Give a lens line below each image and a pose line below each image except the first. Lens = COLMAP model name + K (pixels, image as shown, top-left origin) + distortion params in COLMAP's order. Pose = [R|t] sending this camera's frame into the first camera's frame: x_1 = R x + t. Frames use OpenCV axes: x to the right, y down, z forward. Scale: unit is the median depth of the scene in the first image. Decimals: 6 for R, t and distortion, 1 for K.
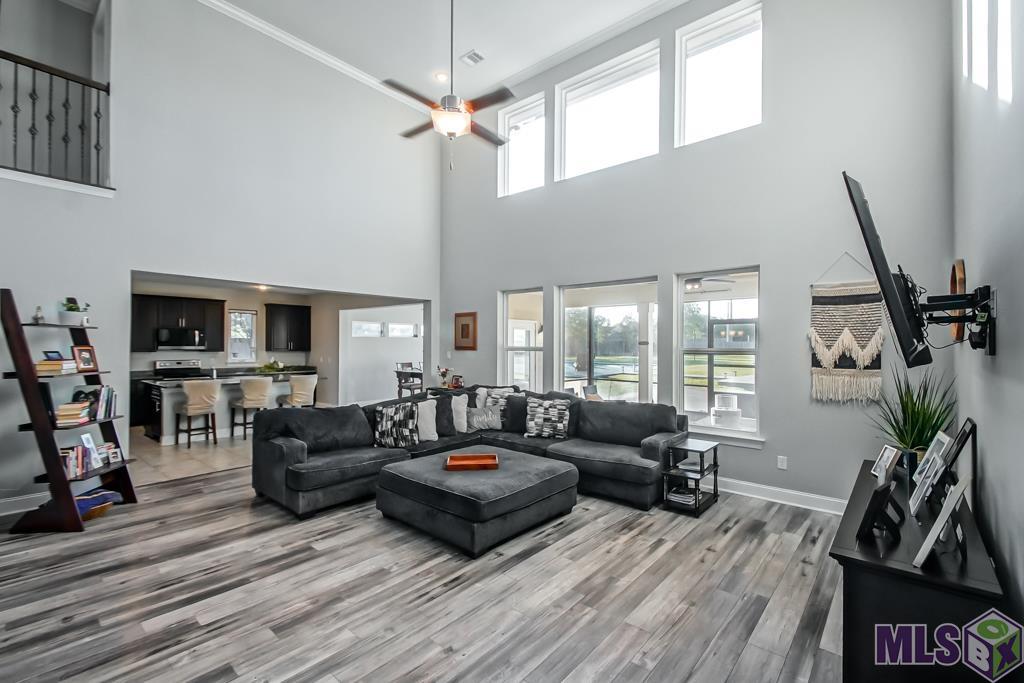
lens RADIAL K [[451.0, 0, 512.0], [0, 451.0, 341.5], [0, 0, 1]] dist [0.023516, 0.000055]
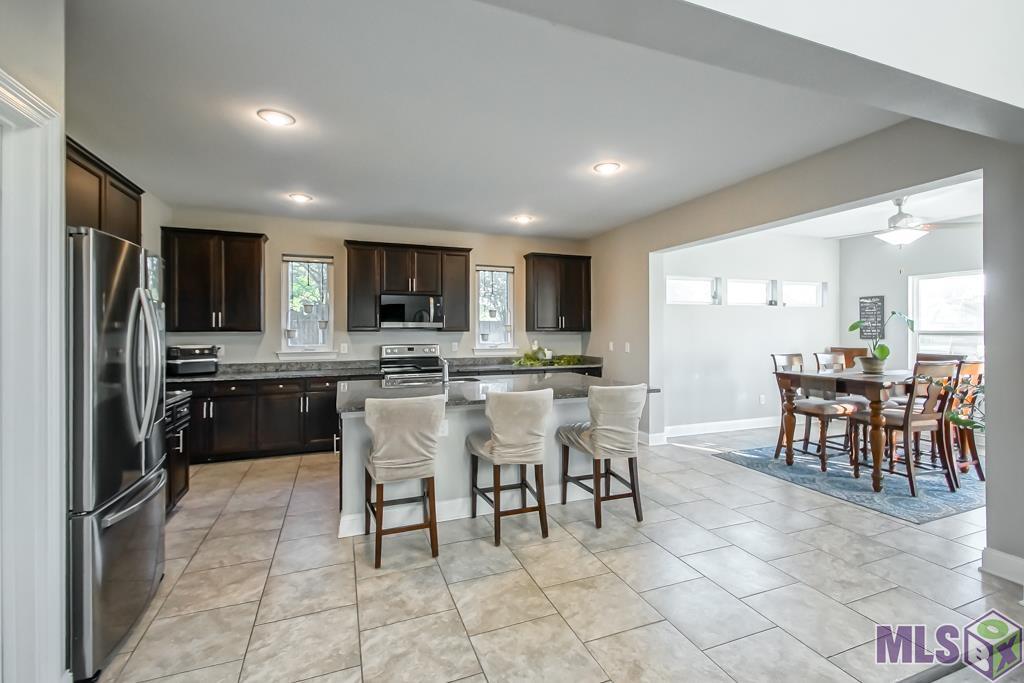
lens RADIAL K [[451.0, 0, 512.0], [0, 451.0, 341.5], [0, 0, 1]] dist [0.023516, 0.000055]
pose [[0.875774, 0.006255, -0.482682, -0.269750], [0.007810, 0.999602, 0.027123, 0.018520], [0.482659, -0.027523, 0.875376, 0.464232]]
